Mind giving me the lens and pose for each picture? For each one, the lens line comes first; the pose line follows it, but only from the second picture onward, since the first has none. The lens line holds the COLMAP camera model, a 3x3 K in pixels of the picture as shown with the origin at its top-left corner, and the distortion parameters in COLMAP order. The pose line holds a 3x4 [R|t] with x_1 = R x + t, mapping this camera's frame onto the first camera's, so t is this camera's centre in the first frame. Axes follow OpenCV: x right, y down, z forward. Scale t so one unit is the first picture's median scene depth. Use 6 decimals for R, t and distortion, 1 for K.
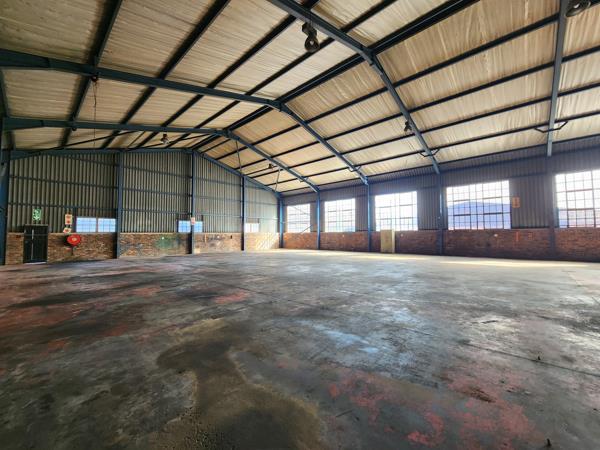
lens RADIAL K [[248.1, 0, 304.5], [0, 248.1, 225.2], [0, 0, 1]] dist [0.002491, -0.000104]
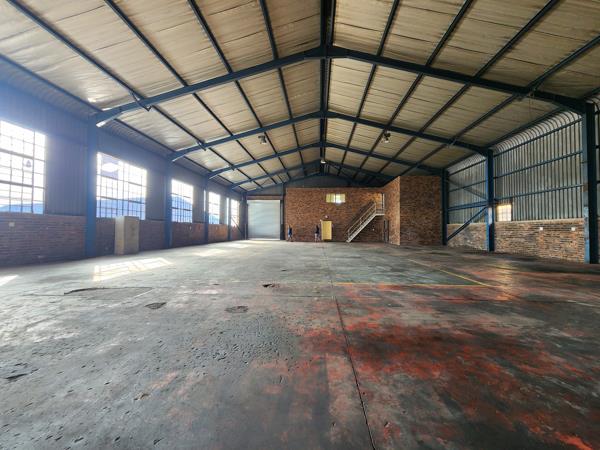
lens RADIAL K [[244.6, 0, 302.3], [0, 244.6, 223.8], [0, 0, 1]] dist [-0.002517, -0.000789]
pose [[-0.623513, 0.024000, 0.781445, -0.440074], [-0.032857, 0.997841, -0.056863, 0.058034], [-0.781123, -0.061131, -0.621378, 1.059964]]
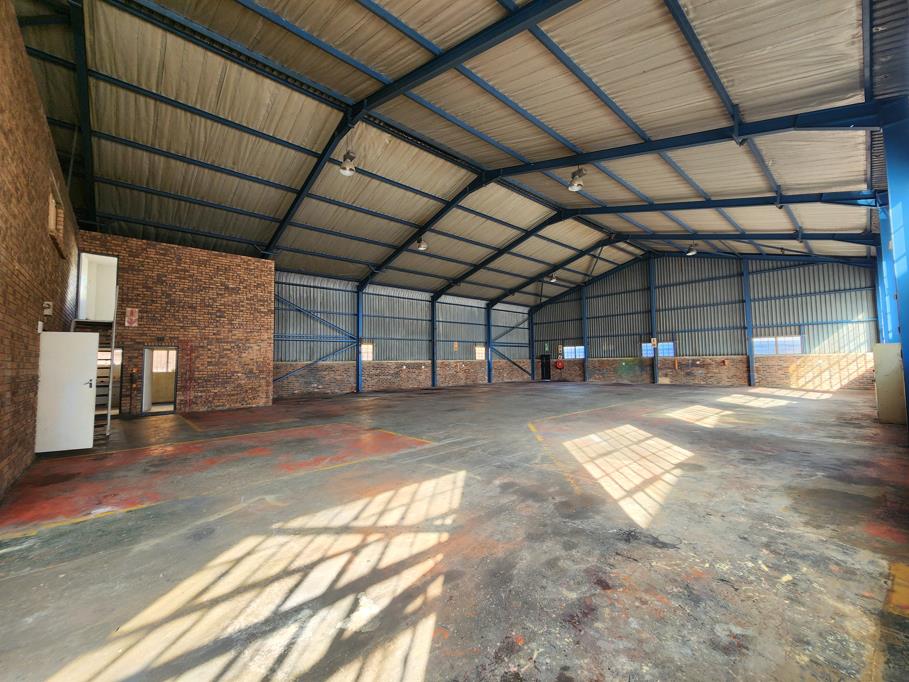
lens RADIAL K [[370.6, 0, 457.9], [0, 370.6, 339.1], [0, 0, 1]] dist [-0.002517, -0.000789]
pose [[-0.098695, -0.051029, -0.993808, 0.858070], [0.056966, 0.996757, -0.056838, 0.004792], [0.993486, -0.062222, -0.095468, 0.531499]]
